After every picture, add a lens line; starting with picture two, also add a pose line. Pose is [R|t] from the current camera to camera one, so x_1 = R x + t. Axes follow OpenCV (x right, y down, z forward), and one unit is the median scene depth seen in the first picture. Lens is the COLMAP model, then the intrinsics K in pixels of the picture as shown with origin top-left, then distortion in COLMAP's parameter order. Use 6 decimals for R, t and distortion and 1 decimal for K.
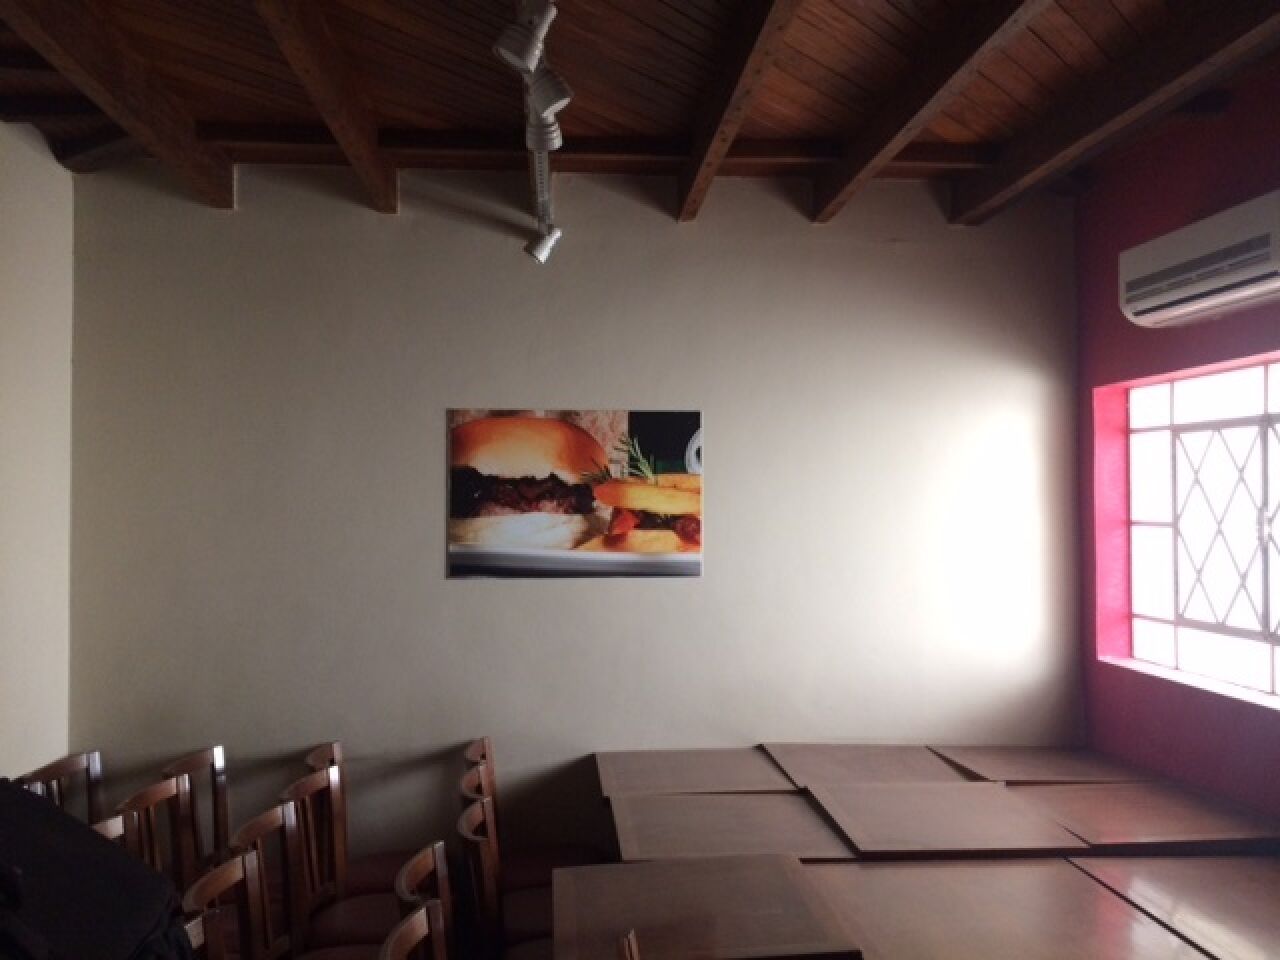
lens RADIAL K [[1085.0, 0, 640.0], [0, 1085.0, 480.0], [0, 0, 1]] dist [0.089639, -0.126843]
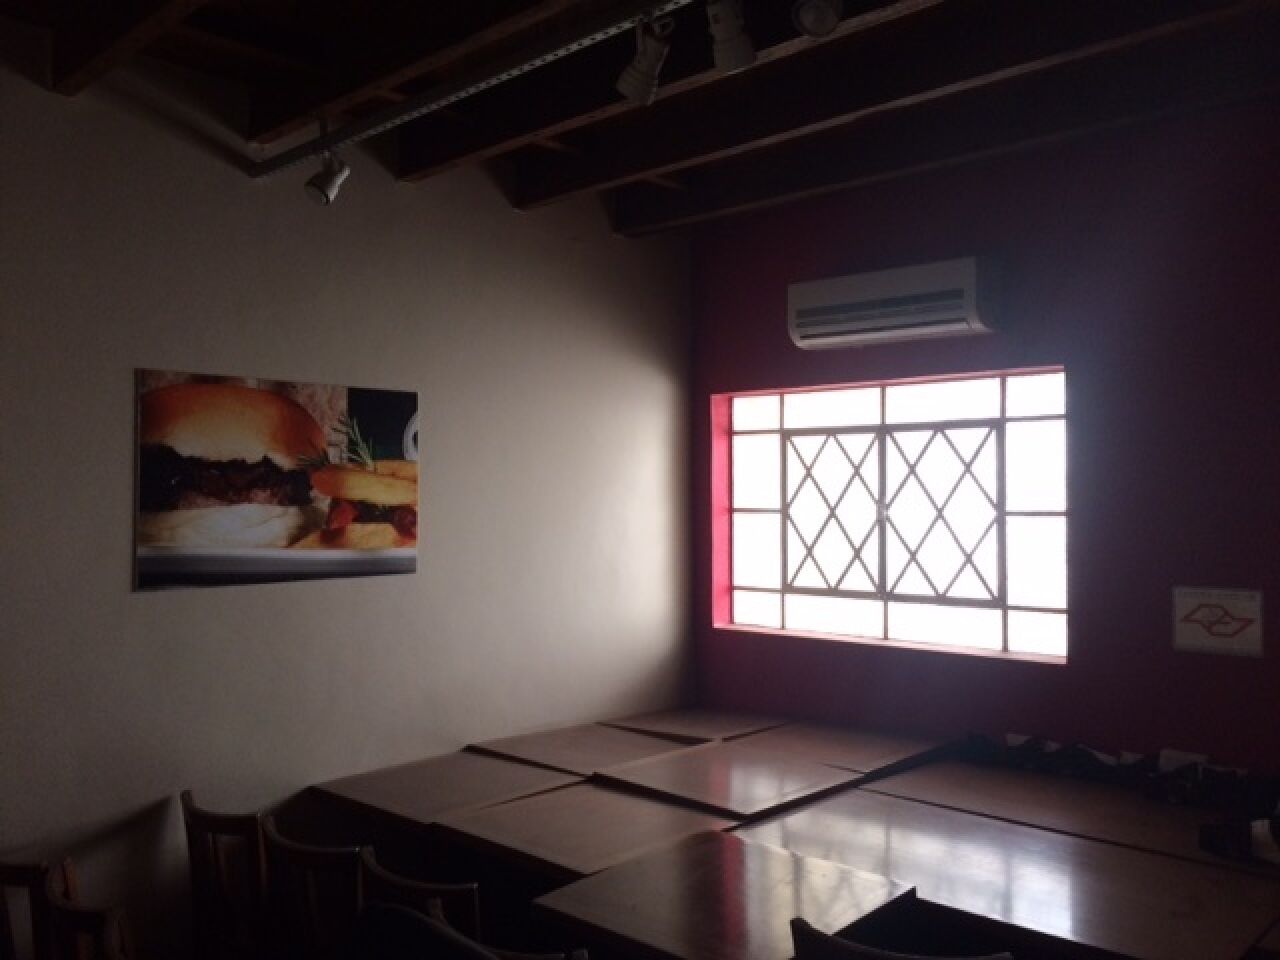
lens RADIAL K [[1085.0, 0, 640.0], [0, 1085.0, 480.0], [0, 0, 1]] dist [0.089639, -0.126843]
pose [[0.749946, 0.009851, 0.661425, -0.415518], [-0.012963, 0.999916, -0.000194, 0.008208], [-0.661372, -0.008429, 0.750011, 0.188000]]
